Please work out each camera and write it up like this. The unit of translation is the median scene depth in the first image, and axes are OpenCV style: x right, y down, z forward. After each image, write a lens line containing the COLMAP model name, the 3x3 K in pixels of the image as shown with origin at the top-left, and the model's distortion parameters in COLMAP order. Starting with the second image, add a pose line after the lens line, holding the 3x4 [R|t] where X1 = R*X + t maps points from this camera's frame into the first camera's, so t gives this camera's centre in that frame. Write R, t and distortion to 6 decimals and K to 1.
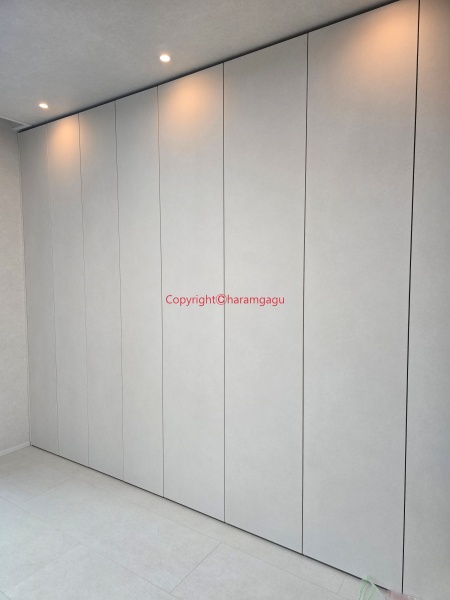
lens RADIAL K [[402.6, 0, 224.7], [0, 402.6, 300.3], [0, 0, 1]] dist [0.052345, -0.044630]
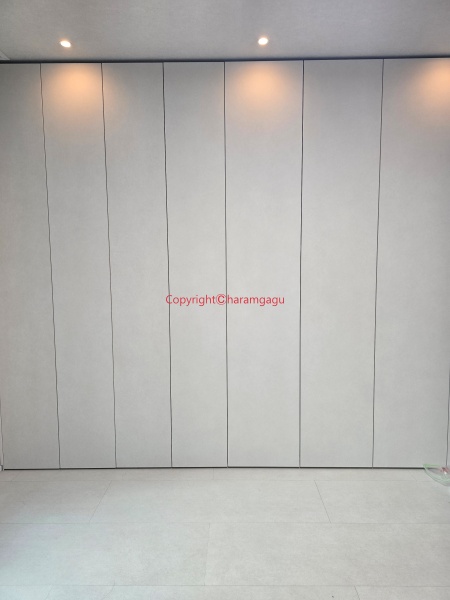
lens RADIAL K [[402.6, 0, 224.3], [0, 402.6, 299.7], [0, 0, 1]] dist [0.052345, -0.044630]
pose [[0.840435, -0.047703, 0.539809, -0.829884], [0.040012, 0.998862, 0.025976, 0.041347], [-0.540433, -0.000232, 0.841387, 0.167575]]
